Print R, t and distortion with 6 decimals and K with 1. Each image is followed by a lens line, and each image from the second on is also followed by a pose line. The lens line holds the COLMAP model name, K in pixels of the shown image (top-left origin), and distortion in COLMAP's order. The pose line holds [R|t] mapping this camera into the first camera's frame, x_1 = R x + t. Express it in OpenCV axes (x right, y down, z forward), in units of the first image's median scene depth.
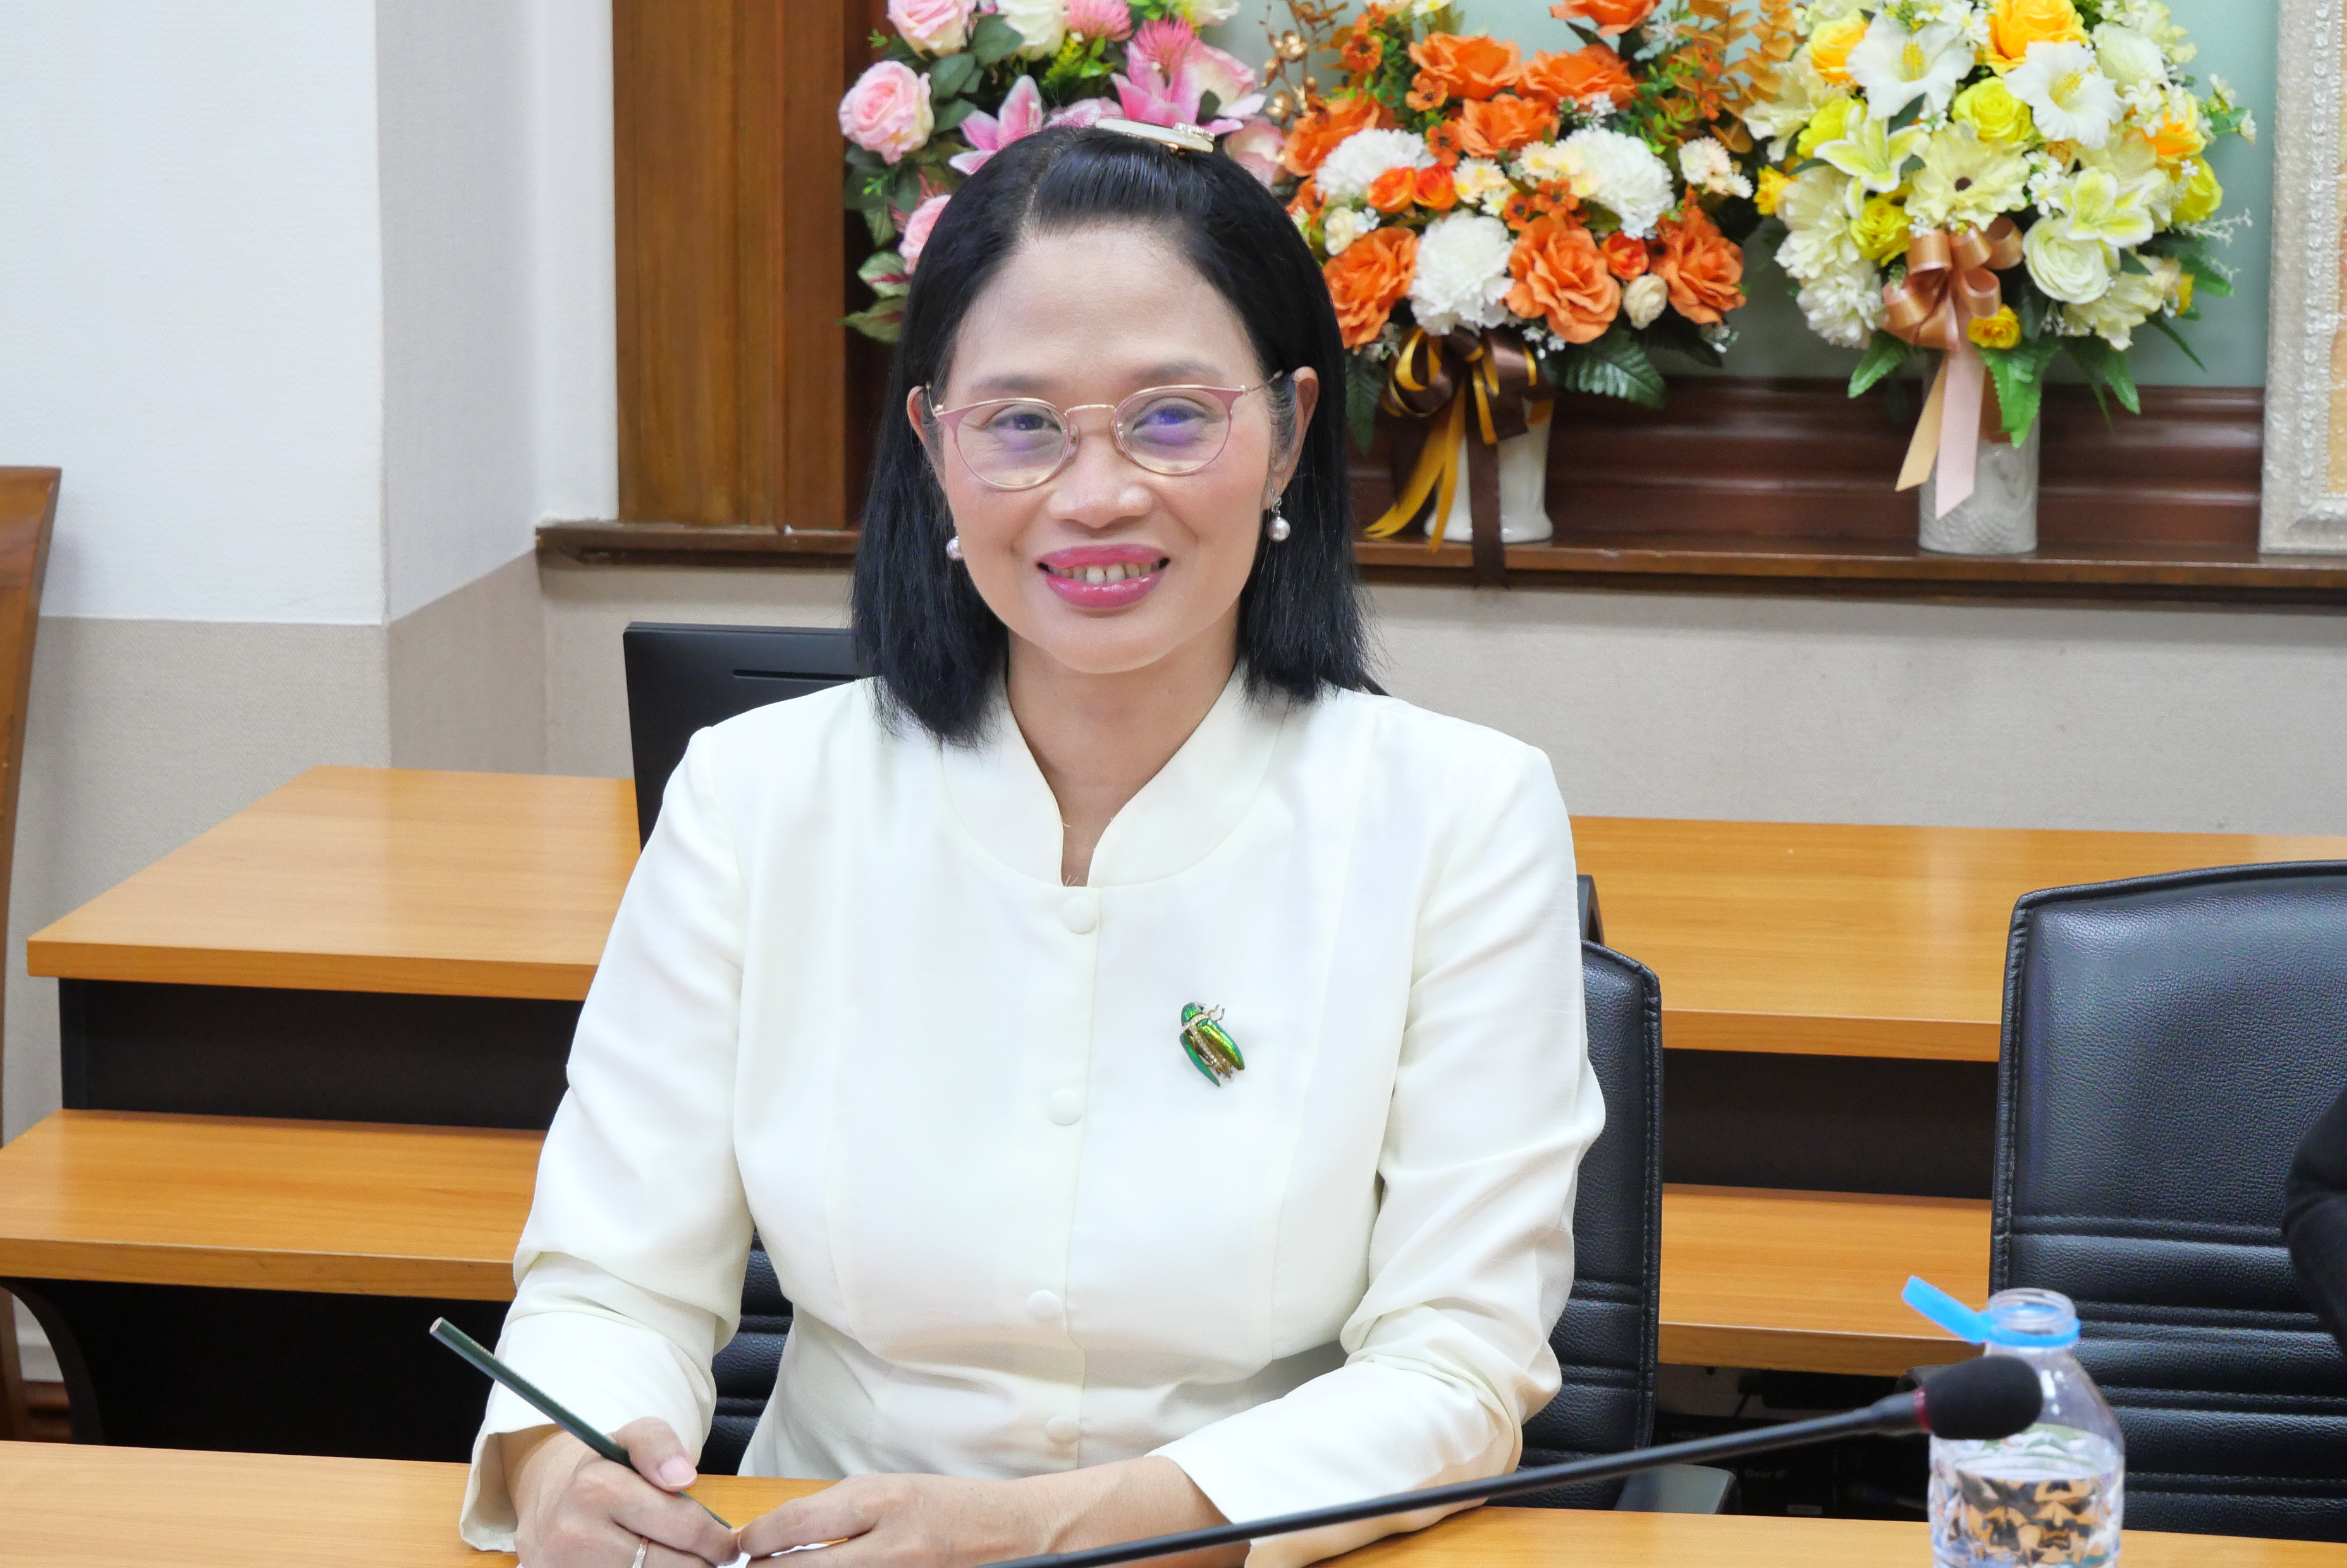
lens RADIAL K [[5598.8, 0, 1162.8], [0, 5598.8, 756.5], [0, 0, 1]] dist [0.060488, 0.000000]
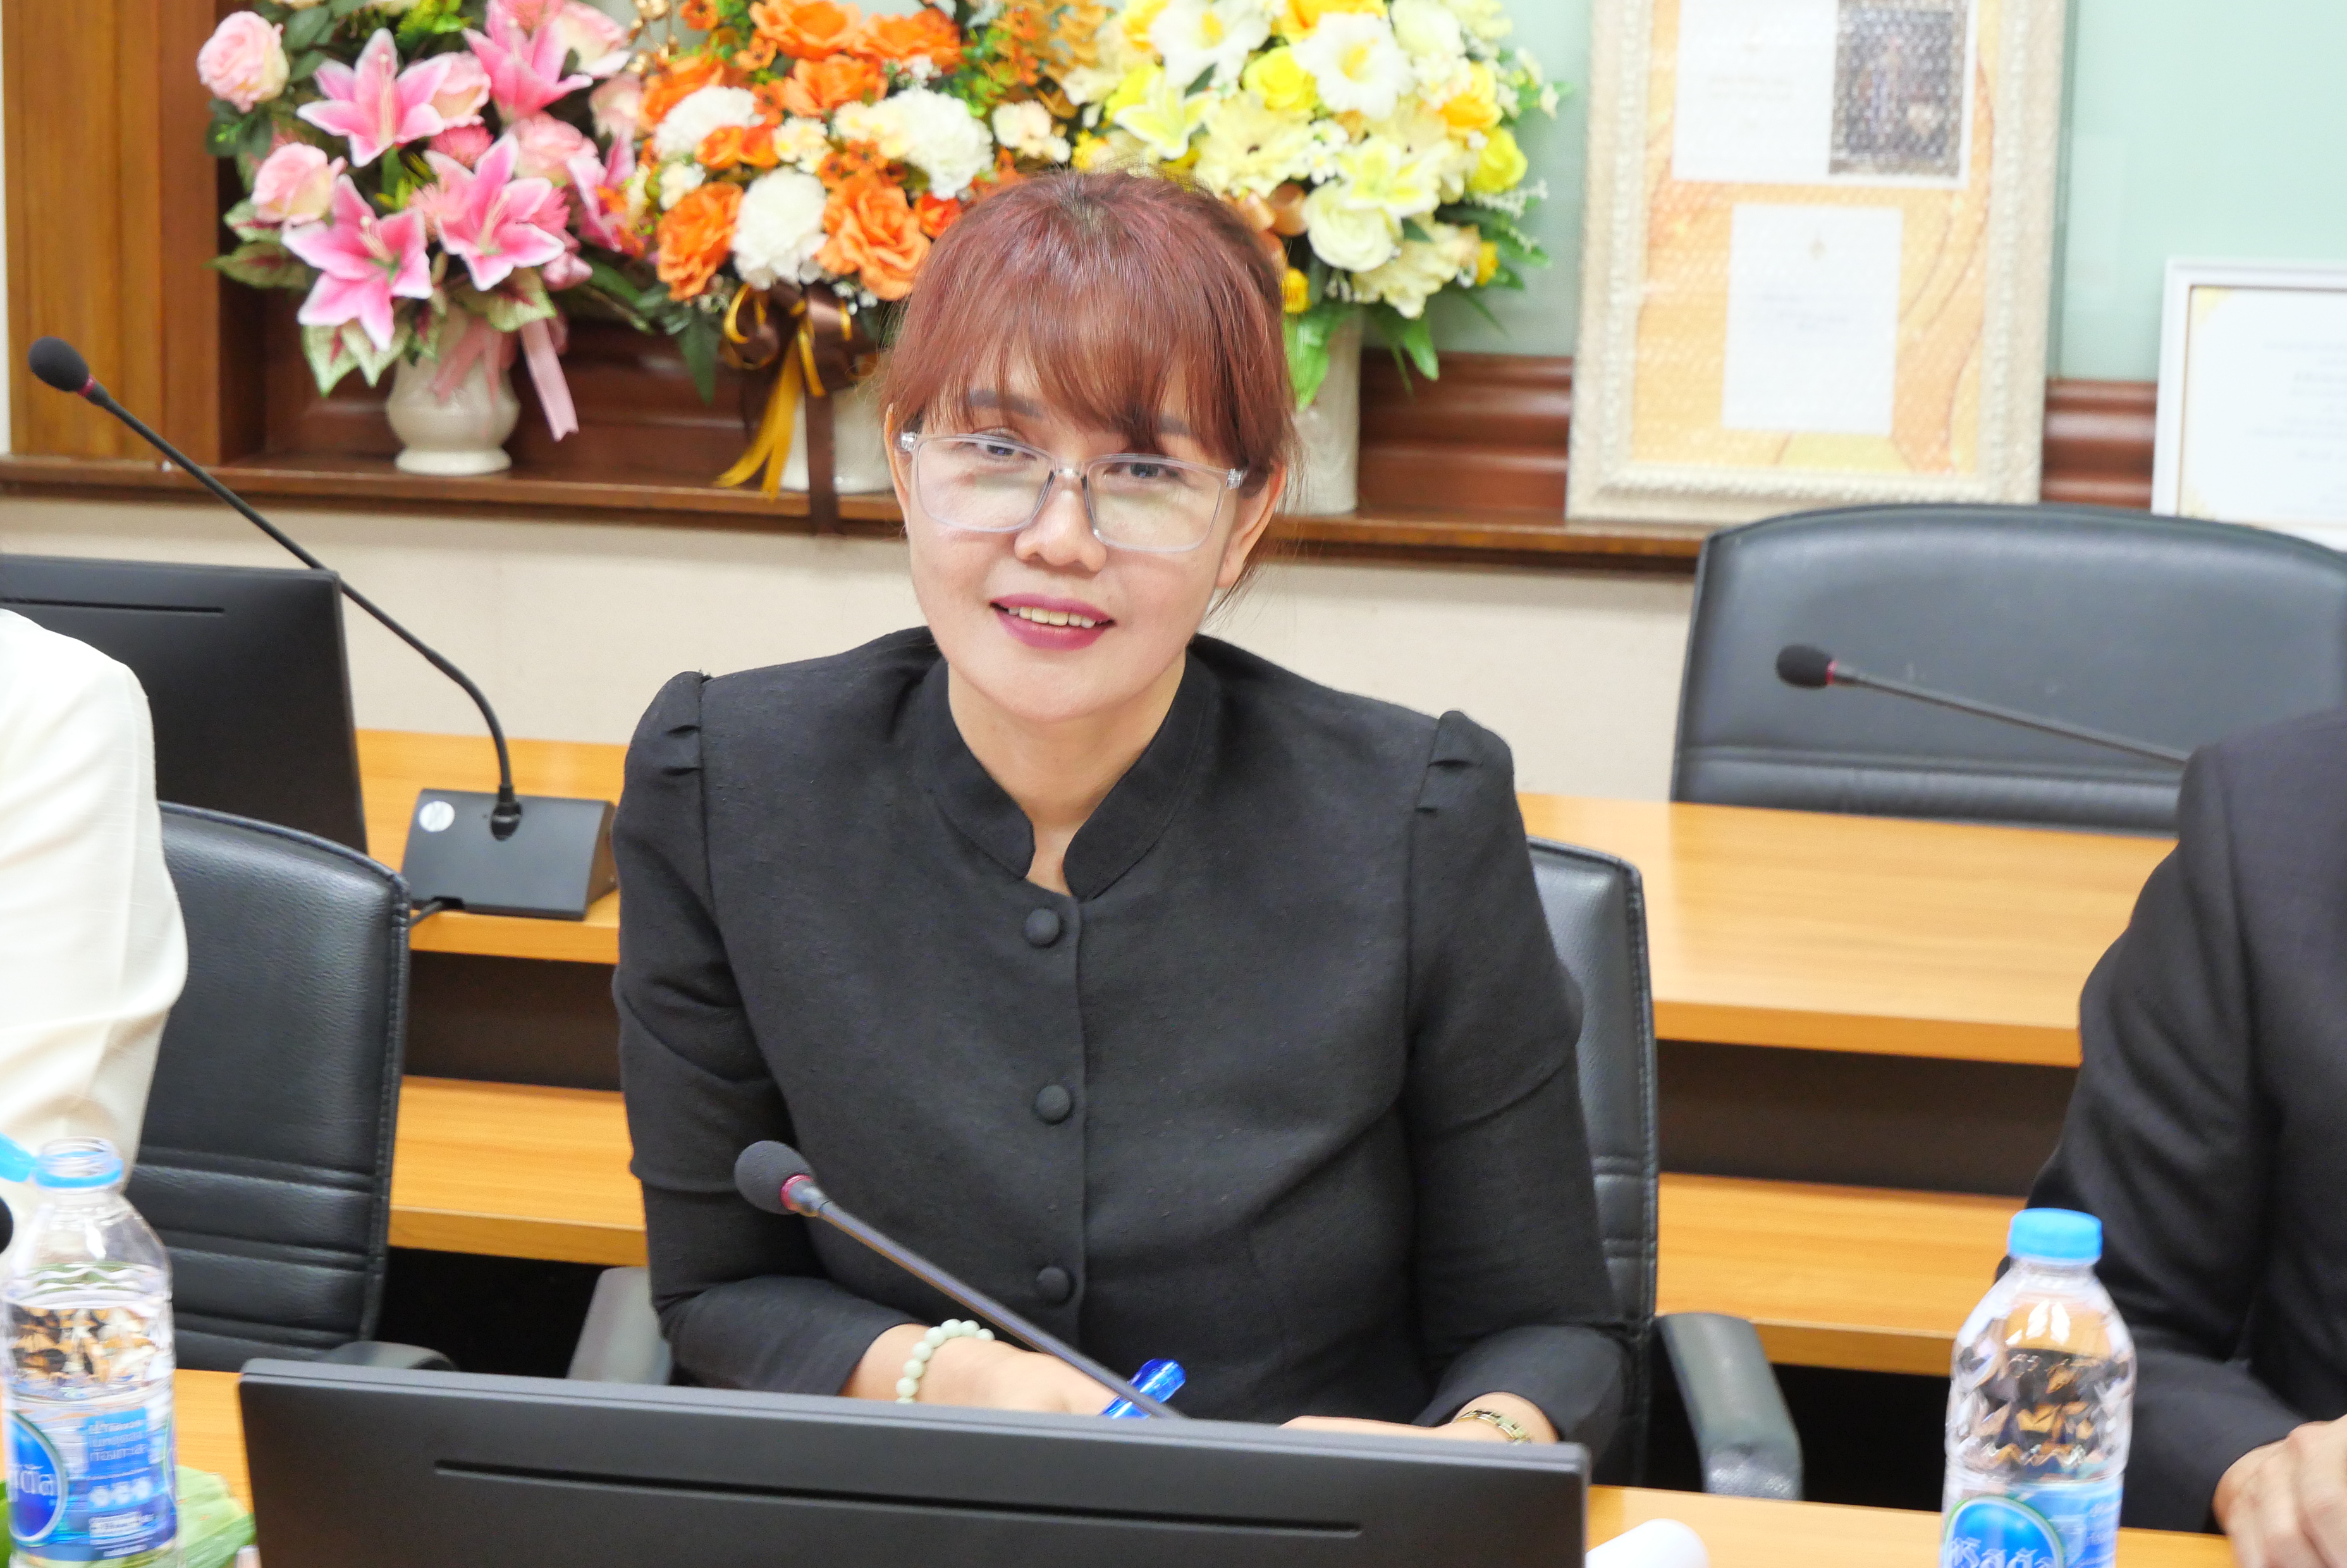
lens RADIAL K [[5705.3, 0, 1161.4], [0, 5705.3, 783.2], [0, 0, 1]] dist [0.068545, 0.000000]
pose [[0.997962, 0.024071, -0.059090, 0.186169], [-0.023613, 0.999686, 0.008433, 0.004959], [0.059274, -0.007020, 0.998217, -0.043036]]
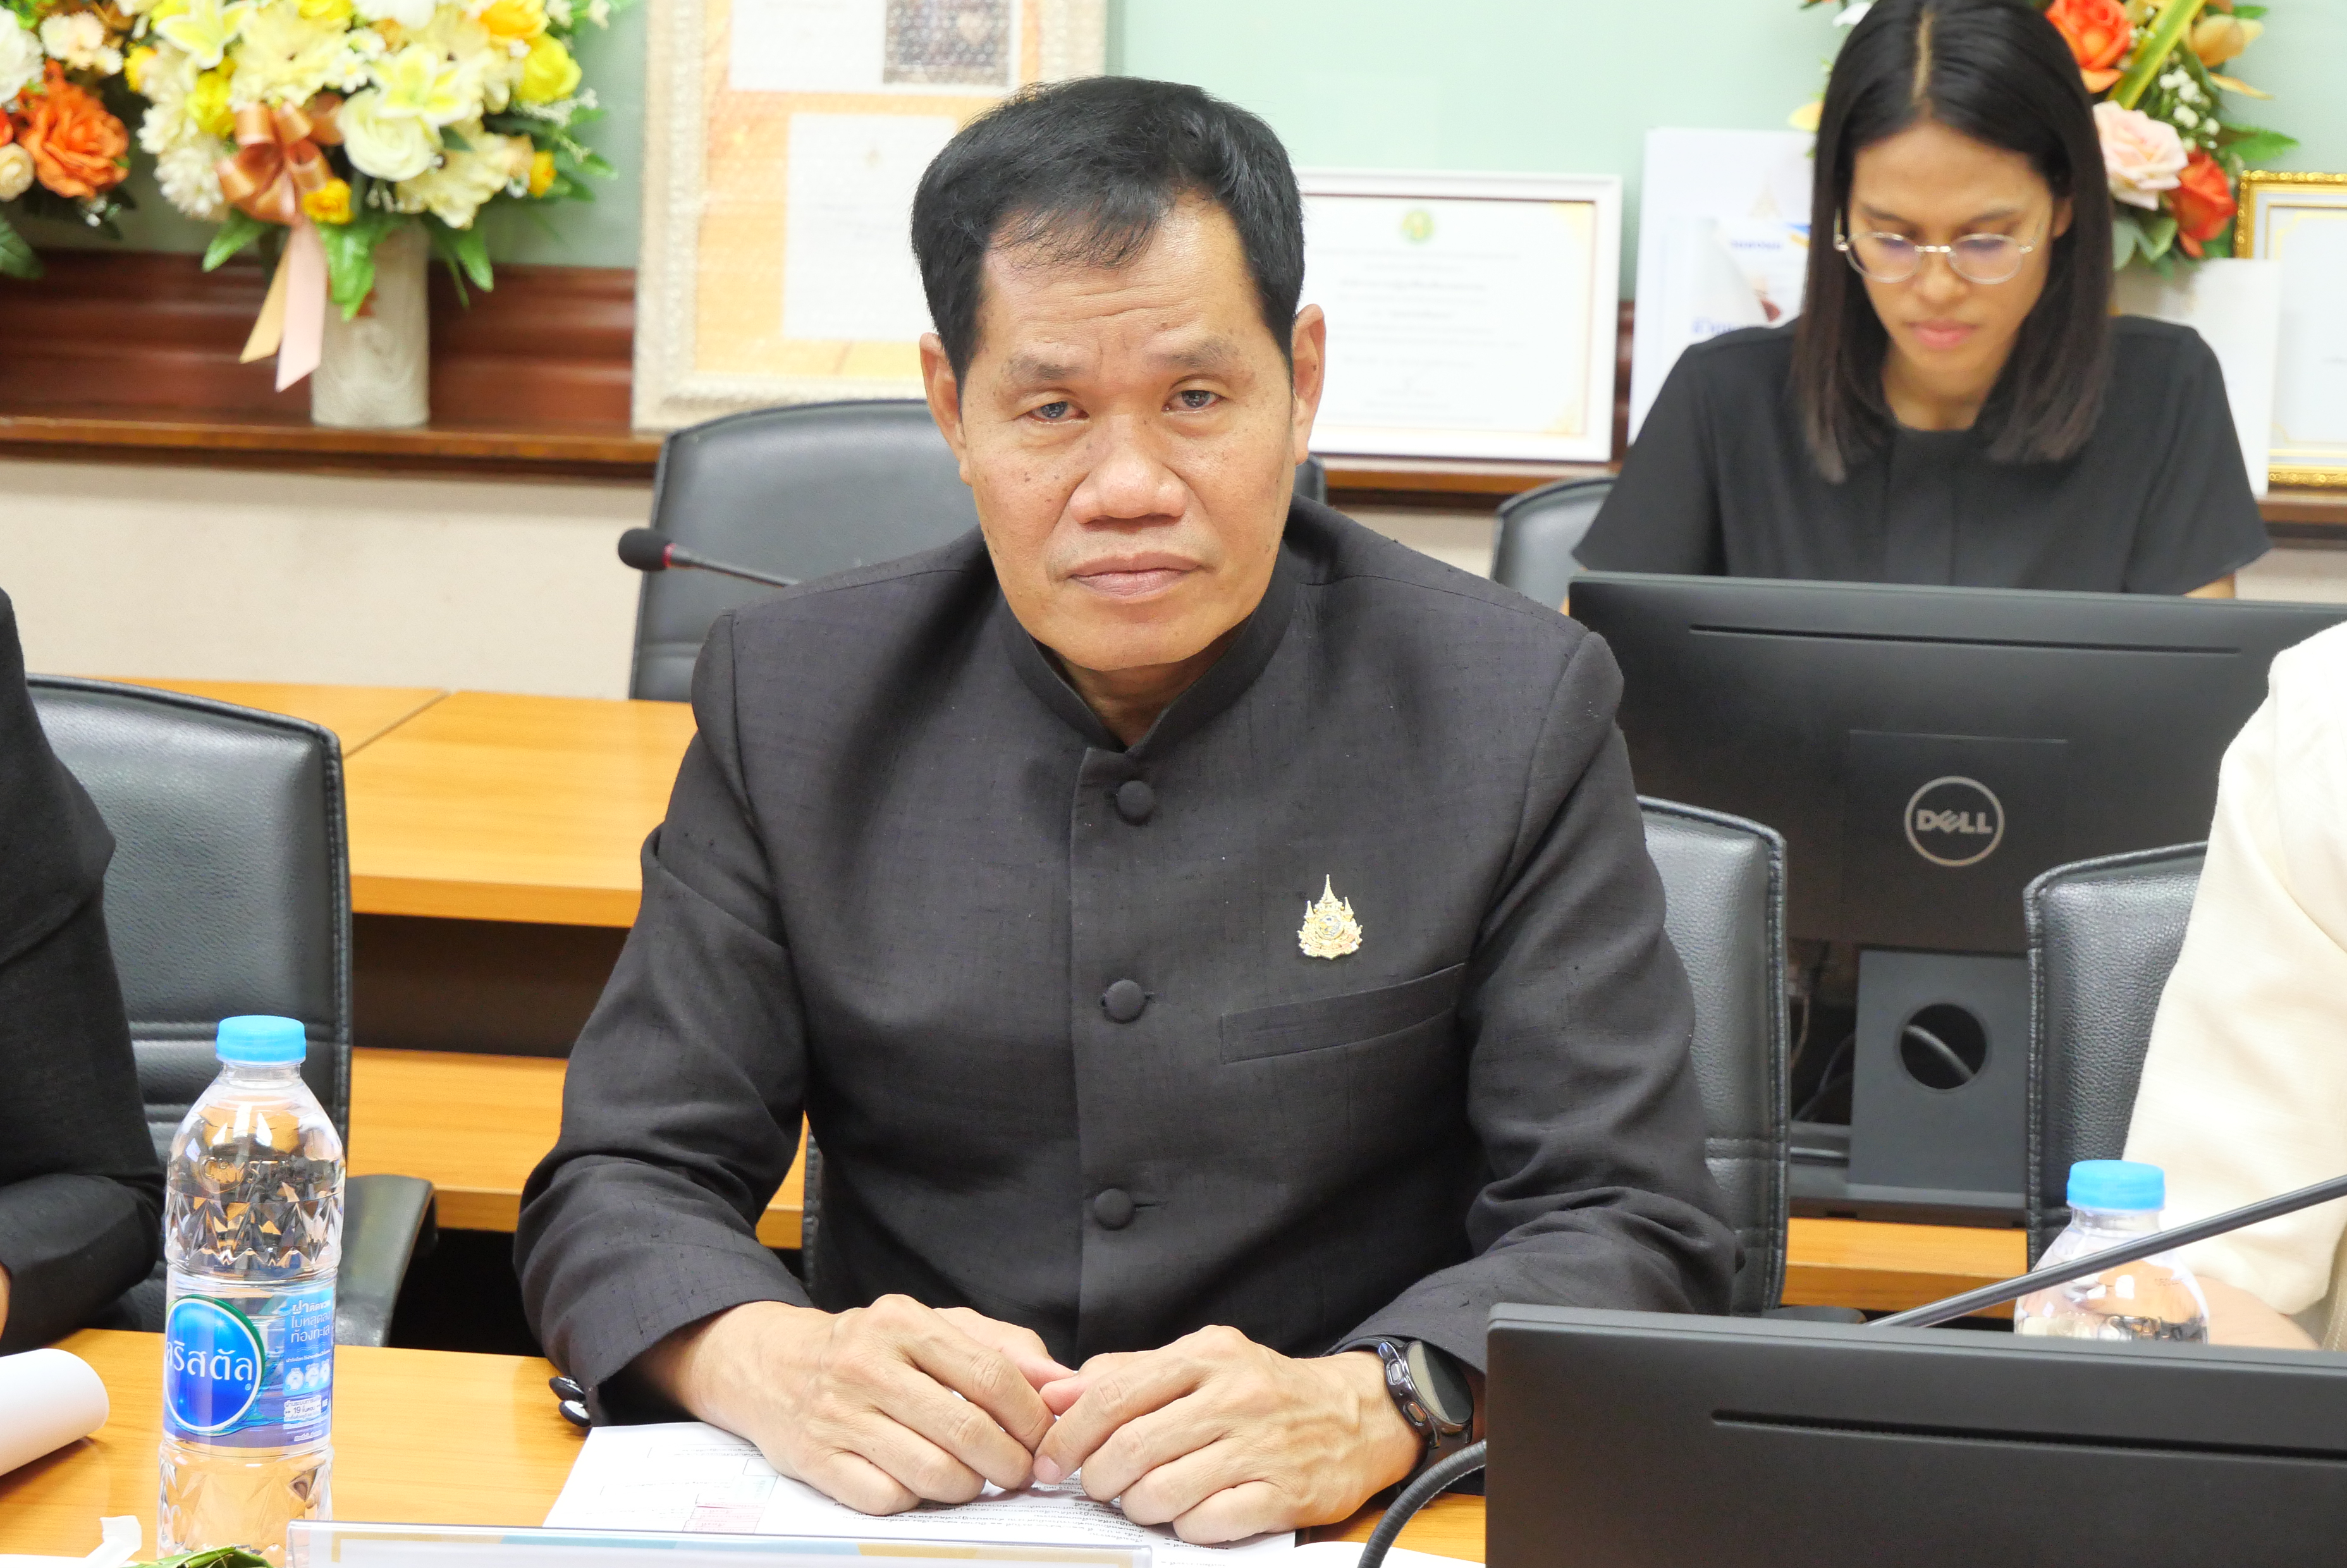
lens RADIAL K [[5705.3, 0, 1178.9], [0, 5705.3, 882.3], [0, 0, 1]] dist [0.068545, 0.000000]
pose [[0.999743, 0.013235, -0.018394, 0.318383], [-0.012750, 0.999573, 0.026273, 0.017889], [0.018734, -0.026032, 0.999486, -0.043291]]
